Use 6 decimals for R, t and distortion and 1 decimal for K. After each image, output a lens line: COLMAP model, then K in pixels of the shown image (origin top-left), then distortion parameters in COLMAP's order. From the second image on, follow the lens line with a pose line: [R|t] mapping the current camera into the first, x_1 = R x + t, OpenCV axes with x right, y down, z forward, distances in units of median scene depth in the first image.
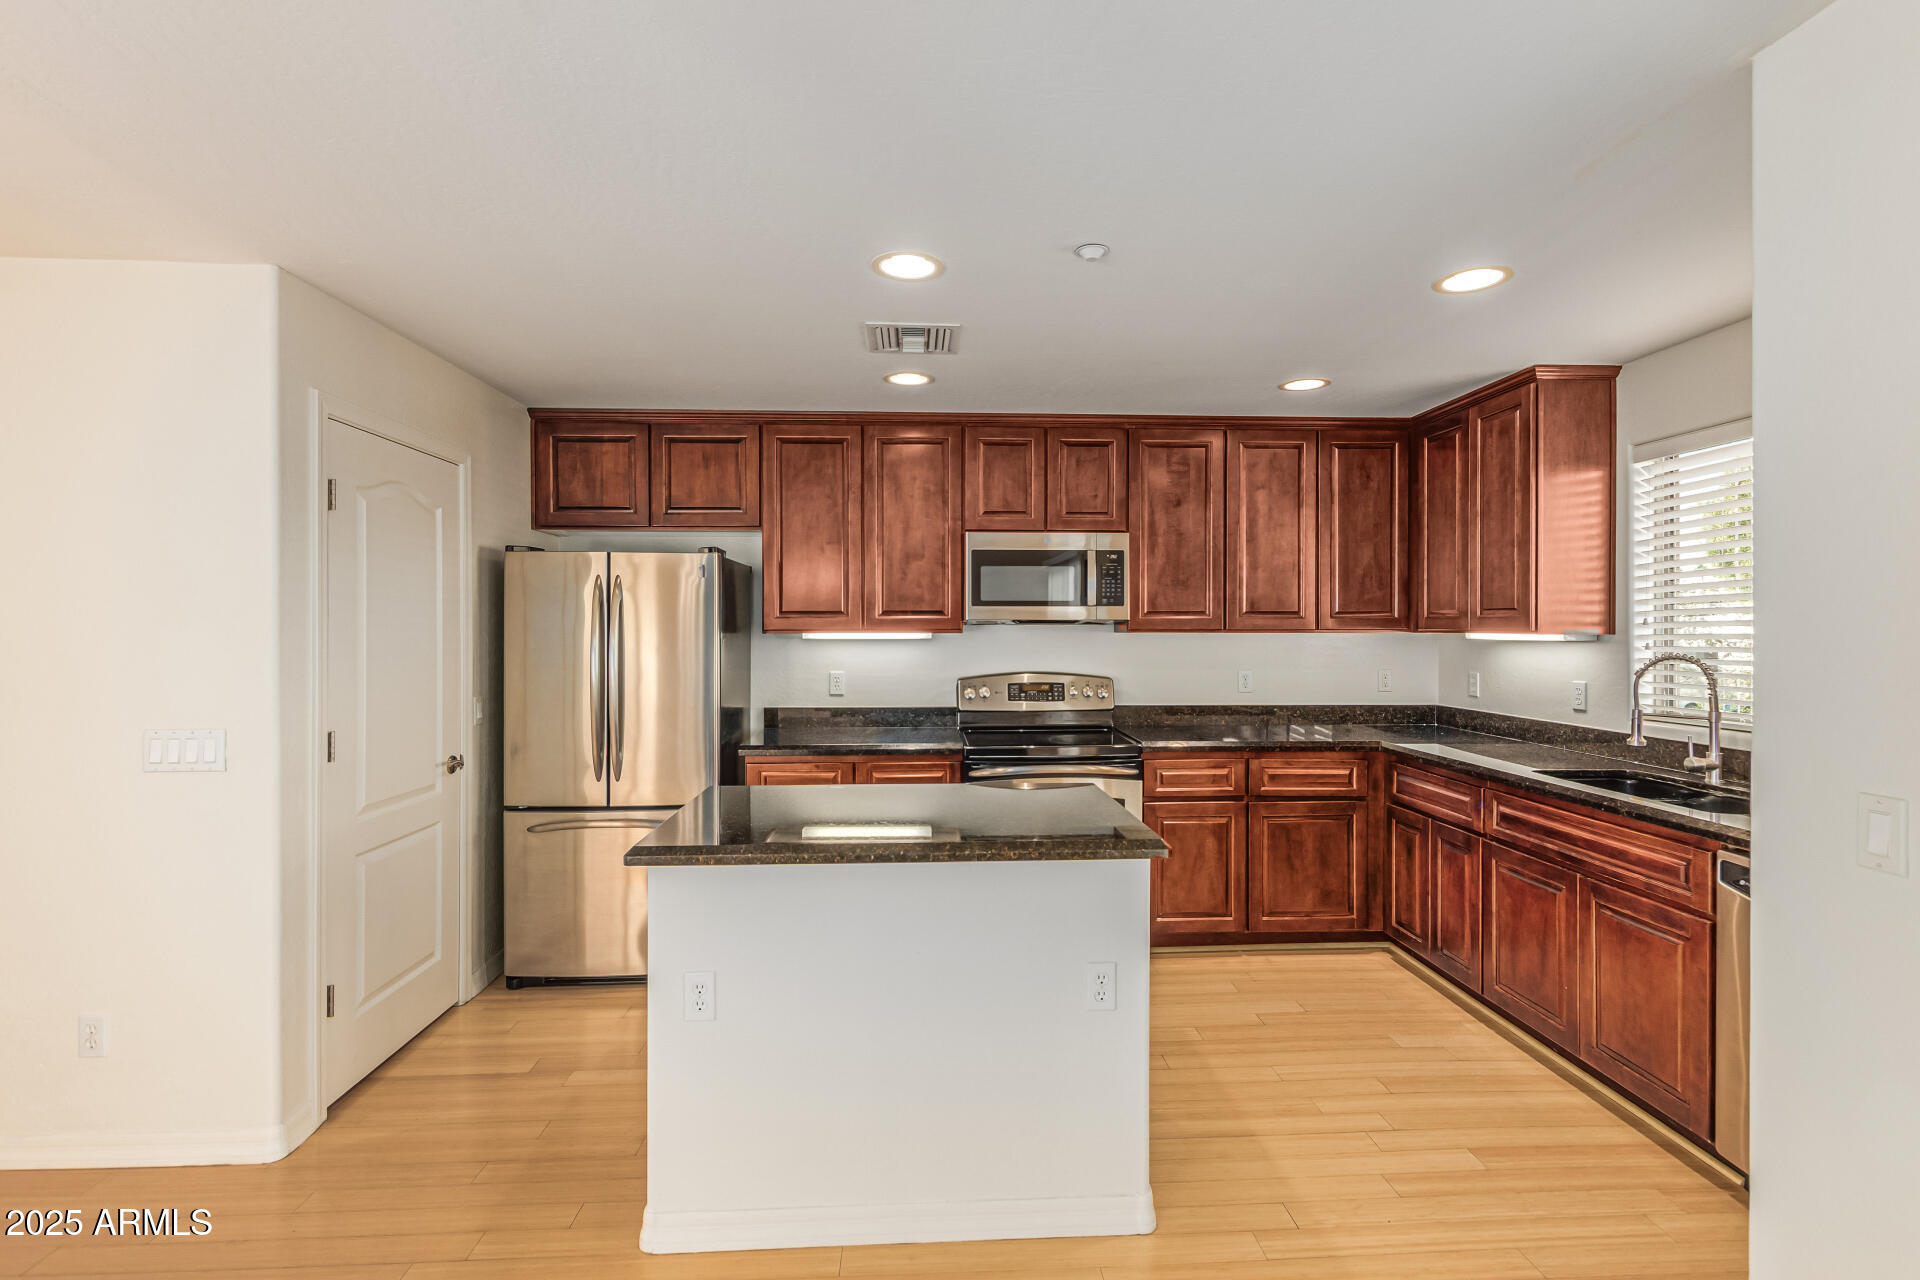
lens RADIAL K [[893.5, 0, 958.1], [0, 893.5, 631.6], [0, 0, 1]] dist [0.003251, 0.000377]
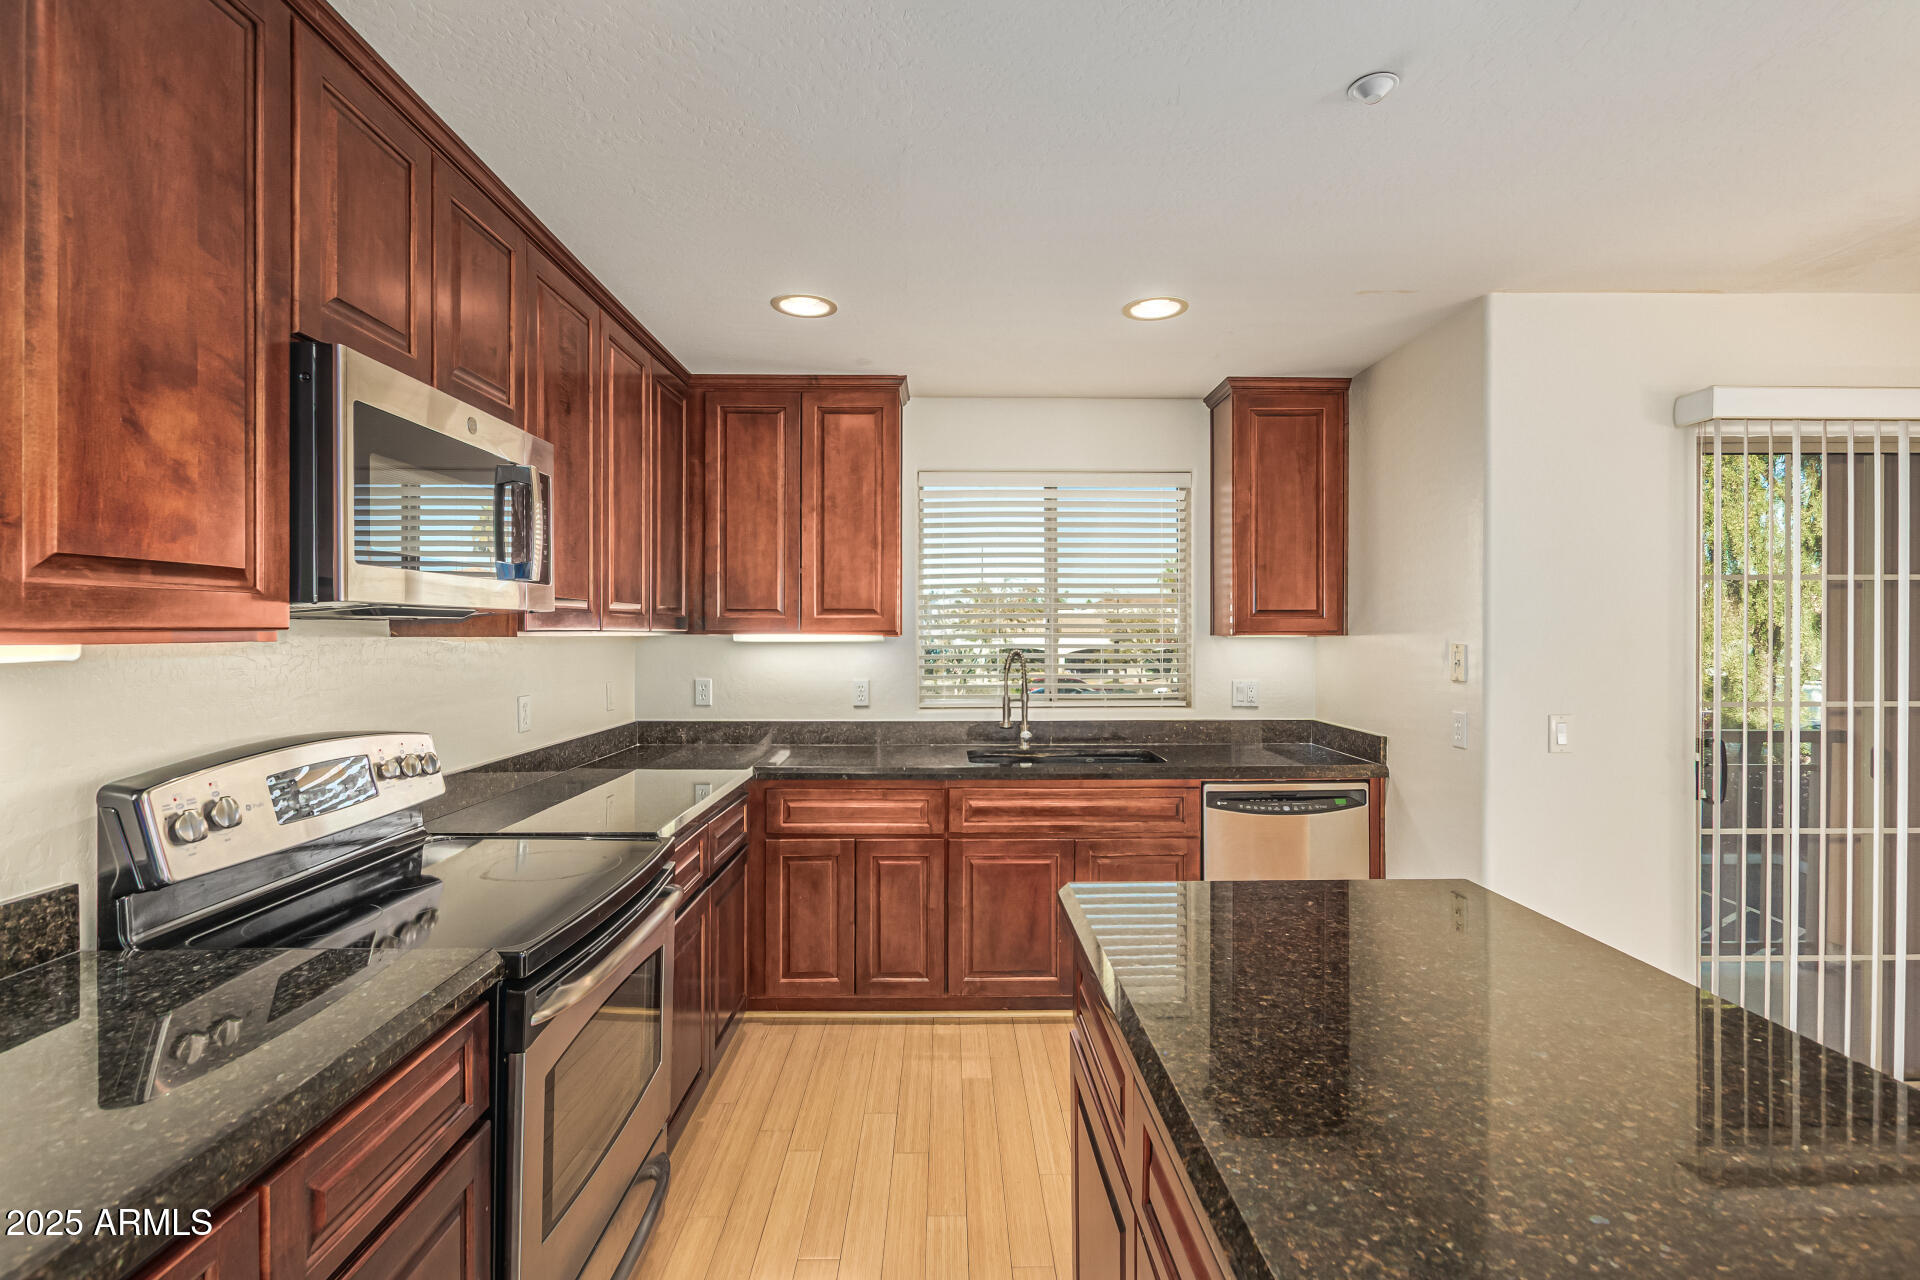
lens RADIAL K [[893.5, 0, 957.4], [0, 893.5, 635.5], [0, 0, 1]] dist [0.003251, 0.000377]
pose [[0.032596, -0.003893, 0.999461, -0.353319], [0.004846, 0.999981, 0.003737, -0.000289], [-0.999457, 0.004721, 0.032614, 0.815021]]
